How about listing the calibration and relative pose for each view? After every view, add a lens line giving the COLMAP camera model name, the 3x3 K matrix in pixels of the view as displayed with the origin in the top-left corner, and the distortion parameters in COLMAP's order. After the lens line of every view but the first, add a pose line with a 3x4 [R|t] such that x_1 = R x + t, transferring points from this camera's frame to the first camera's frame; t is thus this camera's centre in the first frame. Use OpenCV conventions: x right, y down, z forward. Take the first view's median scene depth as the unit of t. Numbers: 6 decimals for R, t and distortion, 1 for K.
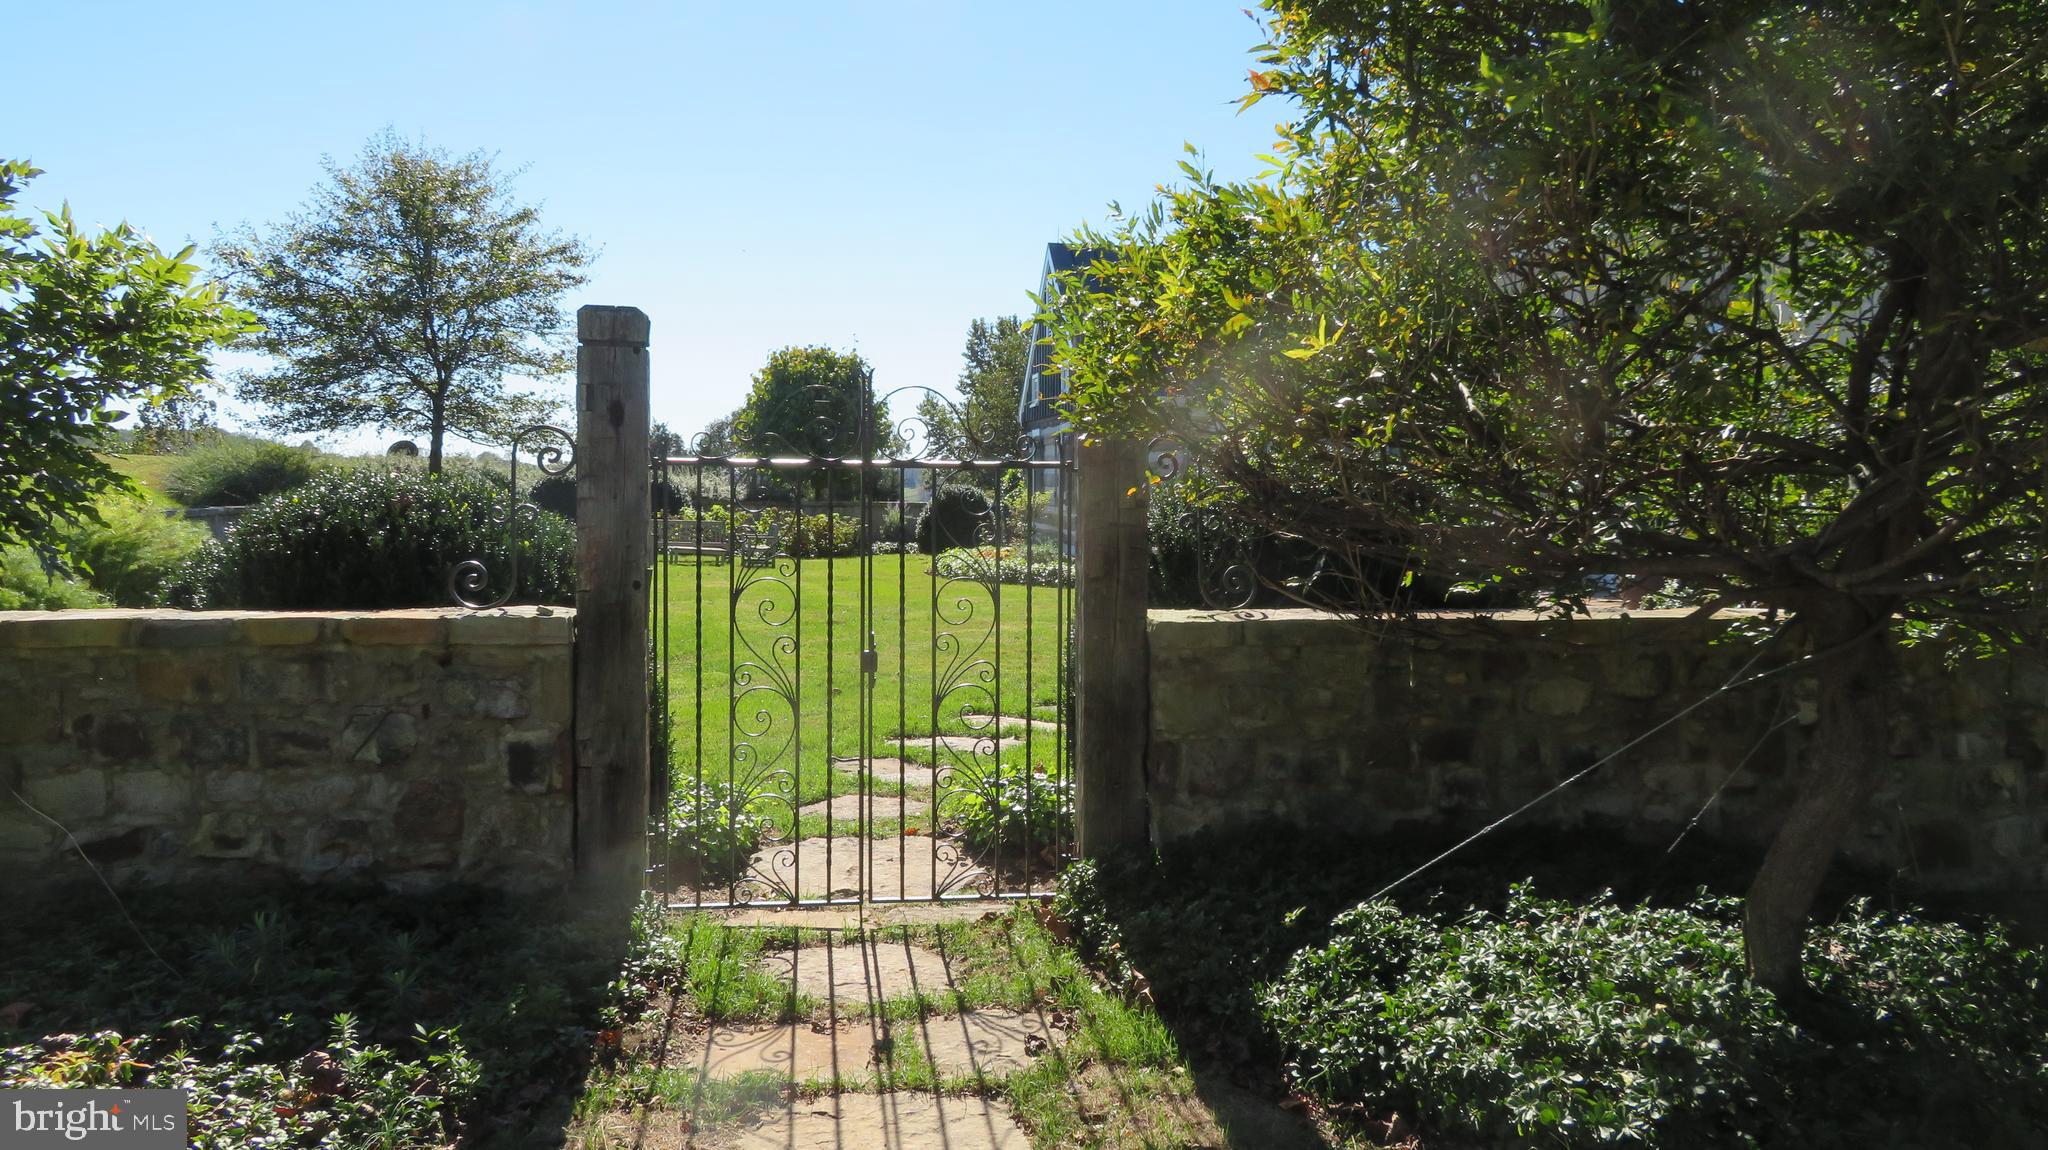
lens RADIAL K [[1493.0, 0, 1024.0], [0, 1493.0, 575.0], [0, 0, 1]] dist [-0.015585, 0.030717]
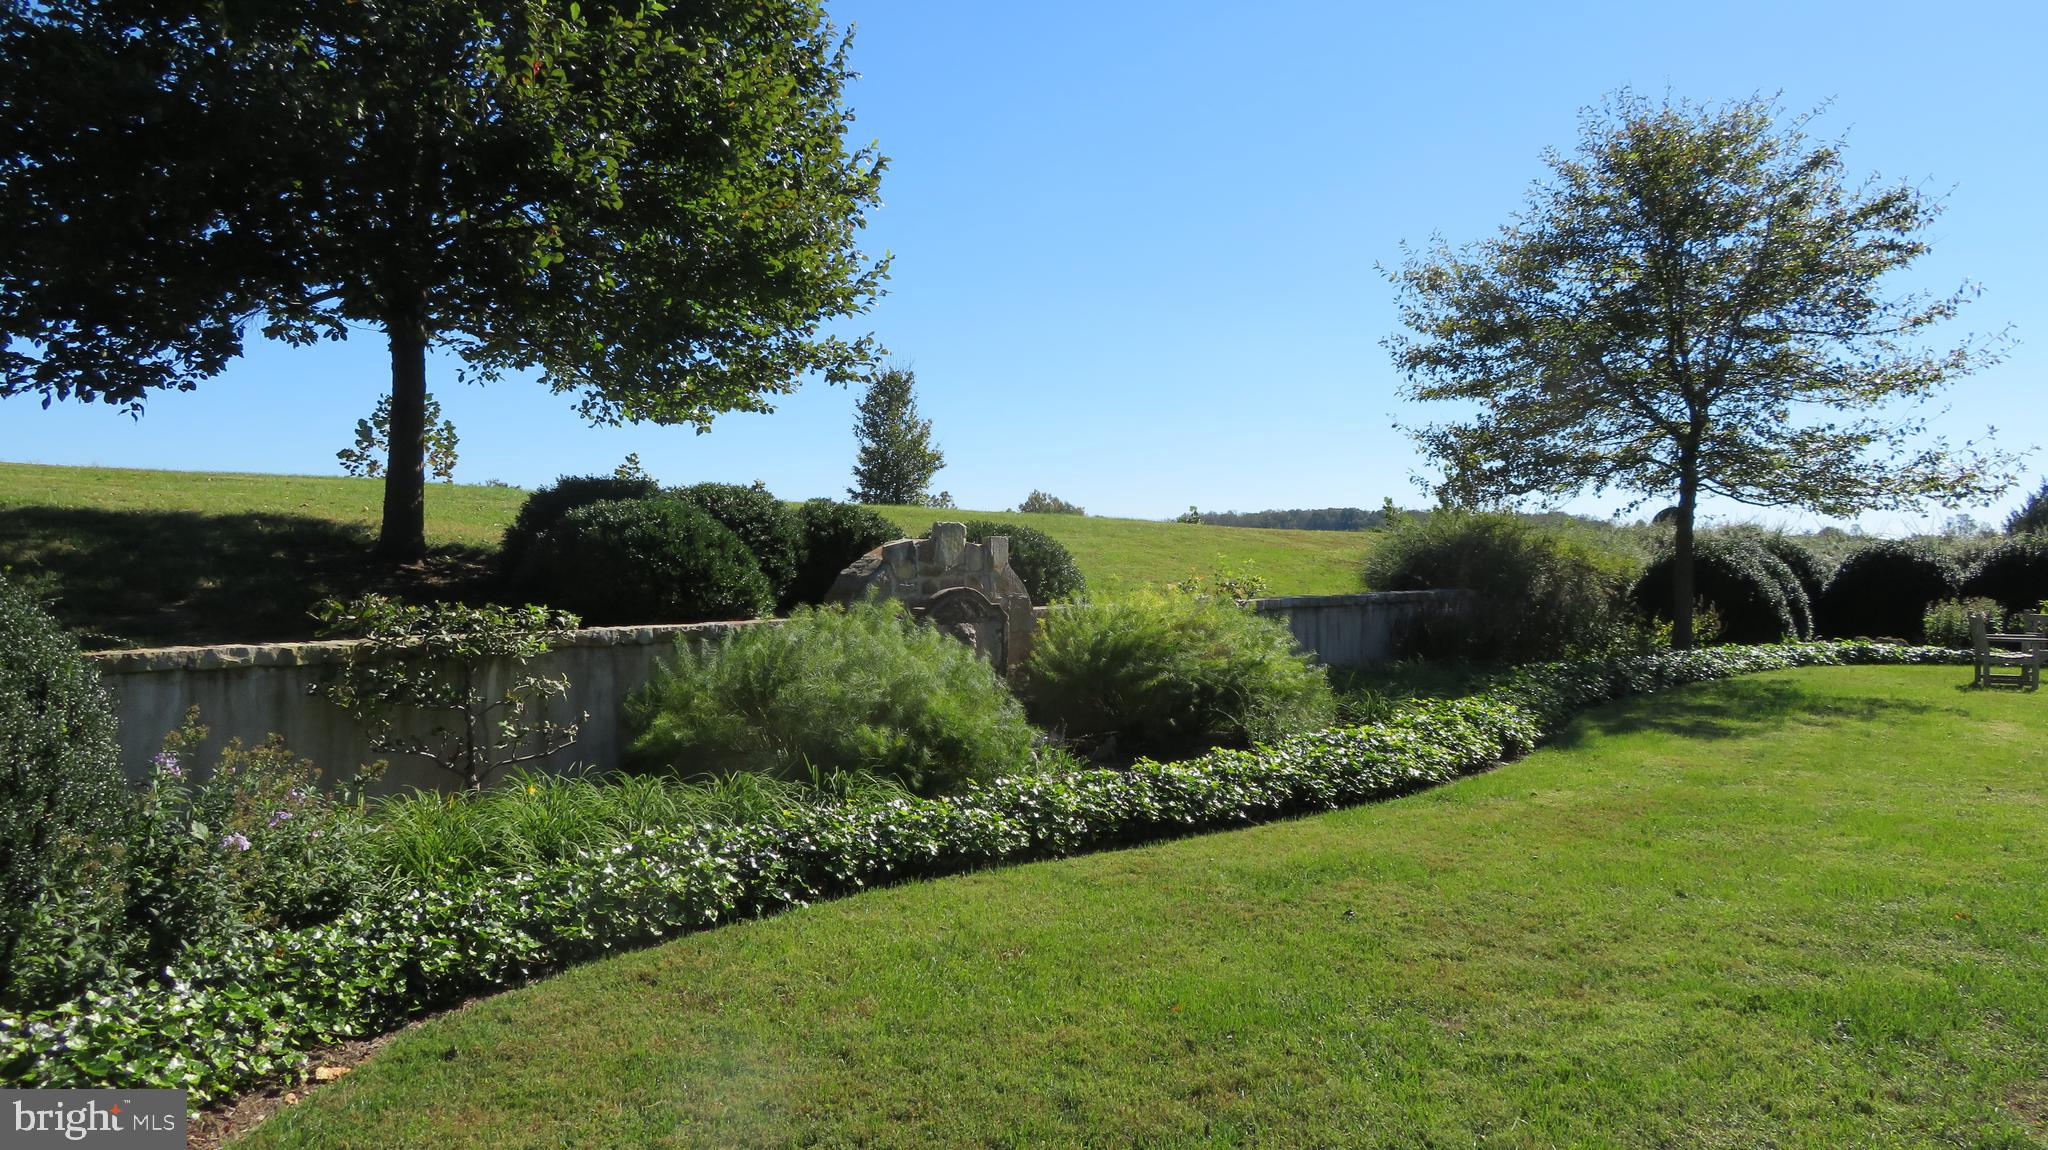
lens RADIAL K [[1493.0, 0, 1024.0], [0, 1493.0, 575.0], [0, 0, 1]] dist [-0.015585, 0.030717]
pose [[0.676906, -0.006748, -0.736039, -0.081000], [-0.030159, 0.998864, -0.036893, -0.018297], [0.735452, 0.047172, 0.675933, 0.280258]]
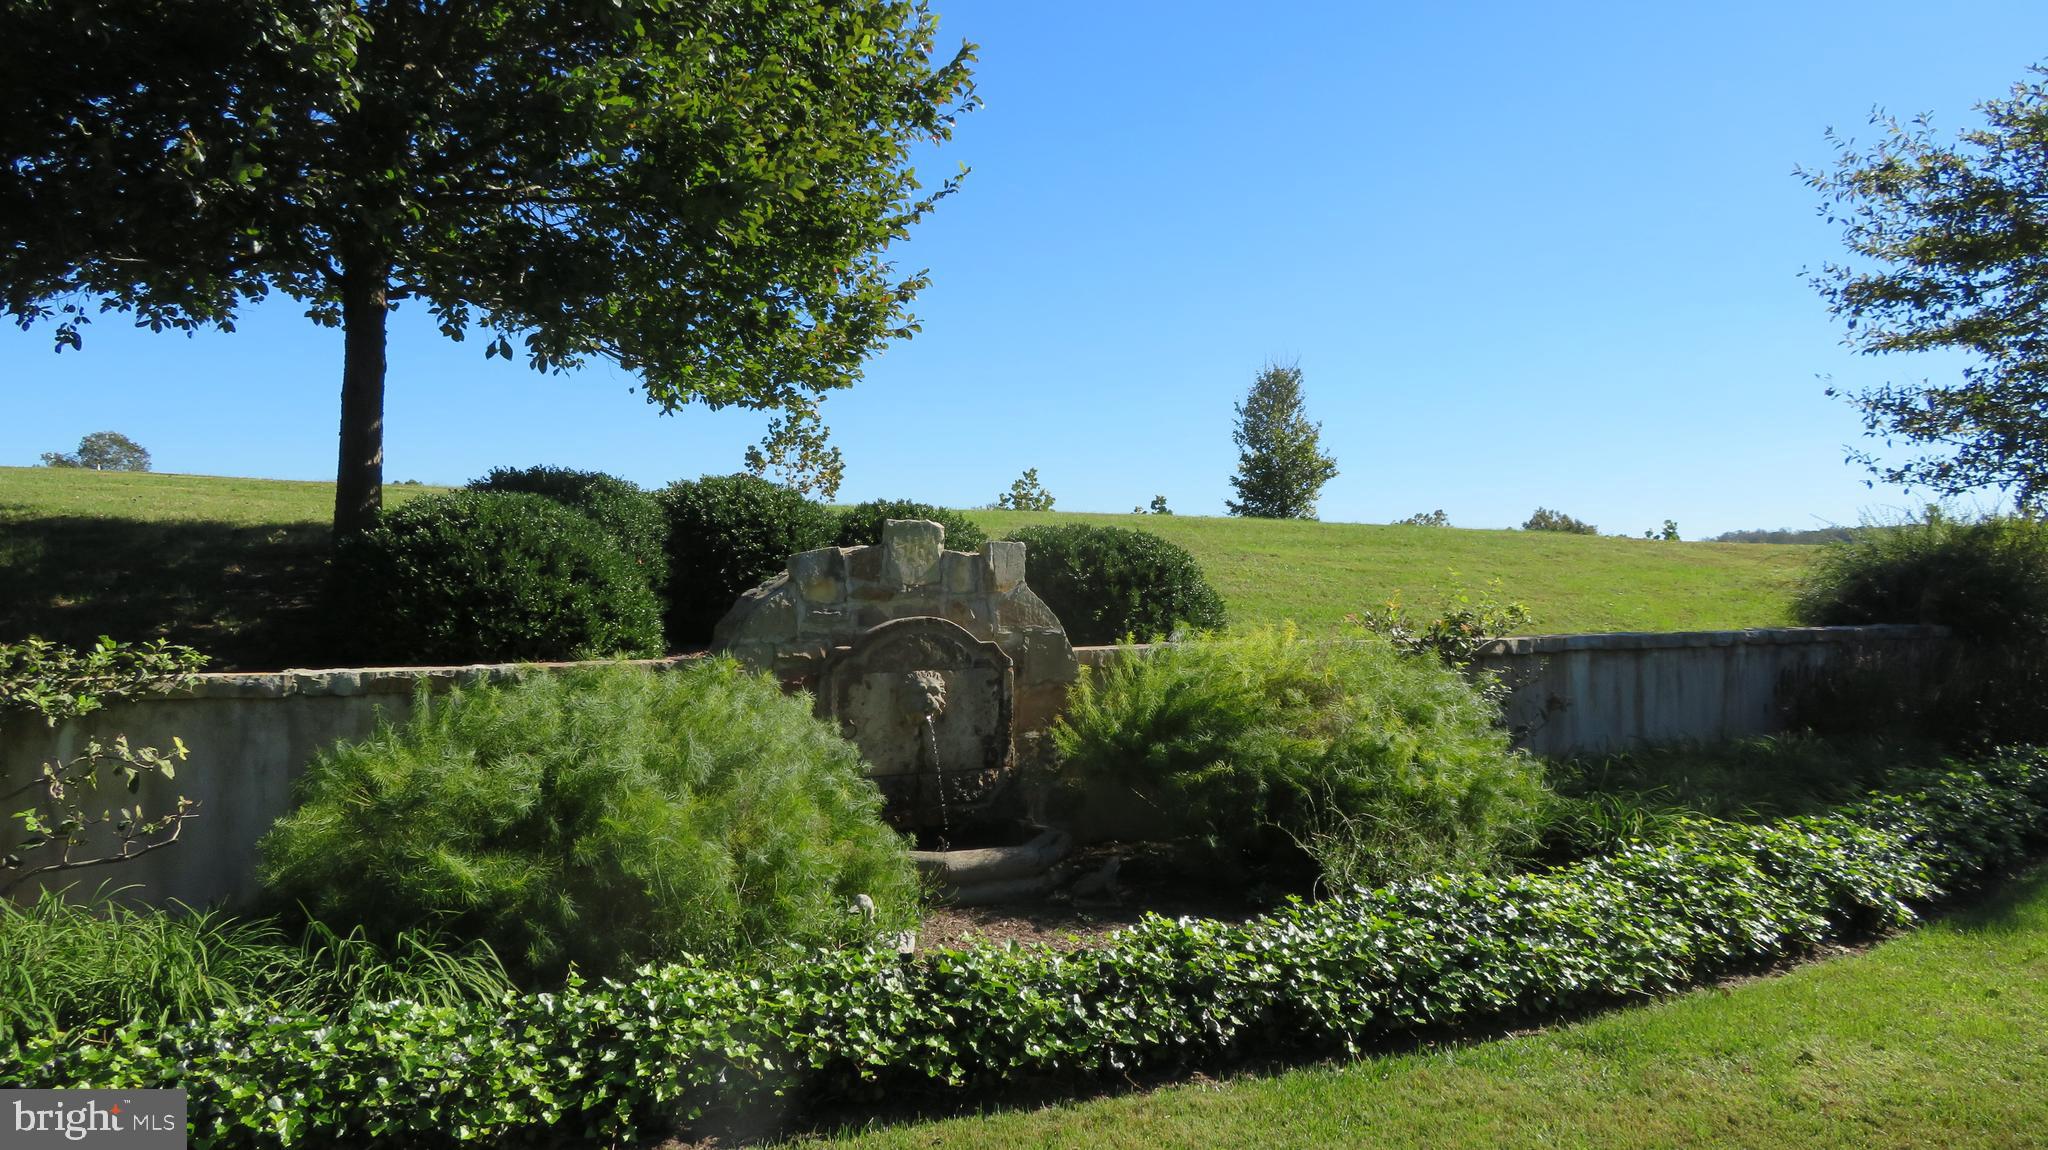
lens RADIAL K [[1474.7, 0, 1020.6], [0, 1474.7, 570.9], [0, 0, 1]] dist [-0.005647, 0.001498]
pose [[0.386598, -0.018583, -0.922061, -0.137956], [-0.048124, 0.998028, -0.040291, -0.028189], [0.920992, 0.059950, 0.384942, 0.461566]]
